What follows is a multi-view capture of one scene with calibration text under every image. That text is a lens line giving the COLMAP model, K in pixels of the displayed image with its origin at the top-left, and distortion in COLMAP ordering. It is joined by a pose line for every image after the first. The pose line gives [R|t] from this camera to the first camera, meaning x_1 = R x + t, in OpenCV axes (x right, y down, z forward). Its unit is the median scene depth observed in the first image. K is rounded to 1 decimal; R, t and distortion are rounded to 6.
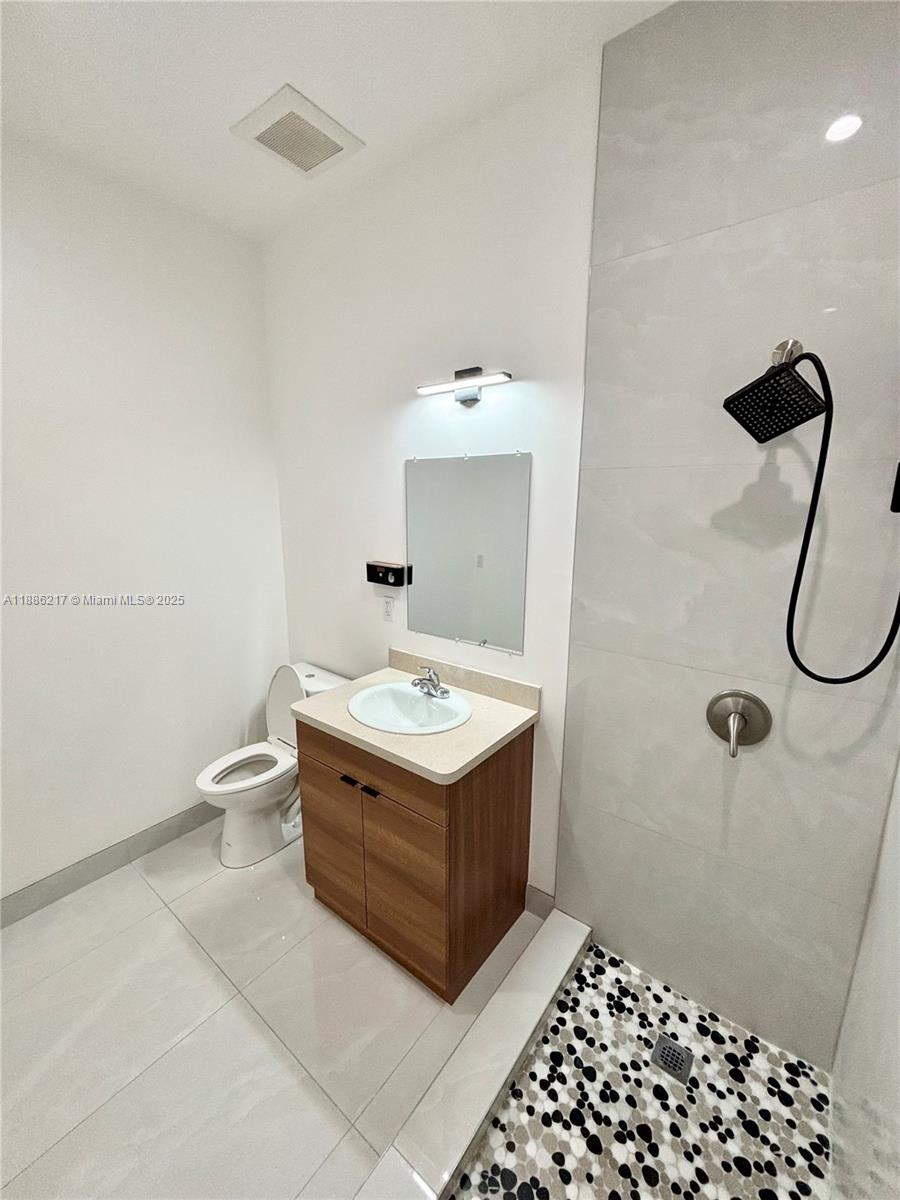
lens RADIAL K [[479.8, 0, 453.2], [0, 479.8, 599.8], [0, 0, 1]] dist [0.001684, -0.003003]
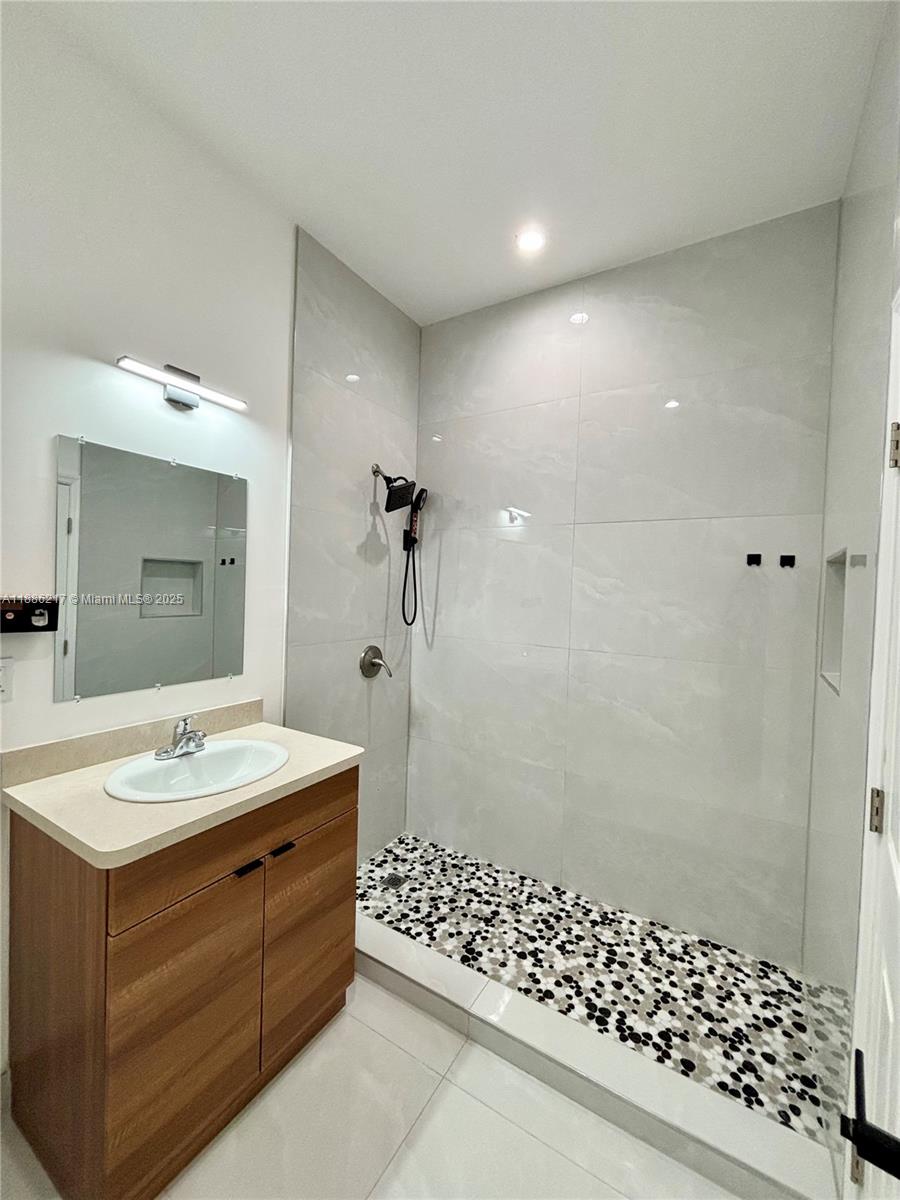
lens RADIAL K [[479.8, 0, 453.2], [0, 479.8, 599.8], [0, 0, 1]] dist [0.001684, -0.003003]
pose [[-0.113838, -0.029071, 0.993074, -1.179528], [0.175444, 0.983274, 0.048896, -0.011713], [-0.977886, 0.179795, -0.106834, 0.845836]]
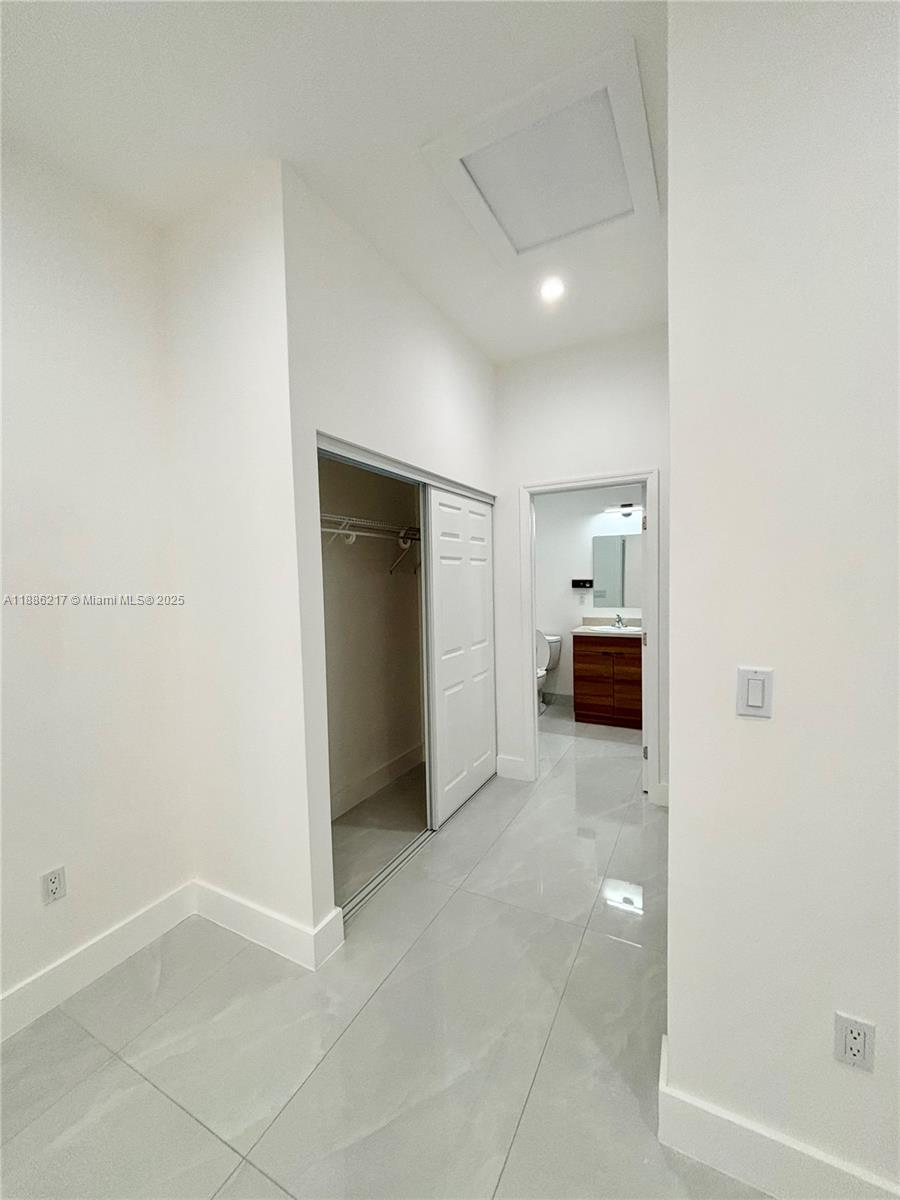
lens RADIAL K [[479.8, 0, 453.2], [0, 479.8, 599.8], [0, 0, 1]] dist [0.001684, -0.003003]
pose [[0.985302, -0.031126, 0.167964, -1.796719], [0.059651, 0.984055, -0.167564, 0.587183], [-0.160070, 0.175120, 0.971448, -1.800325]]
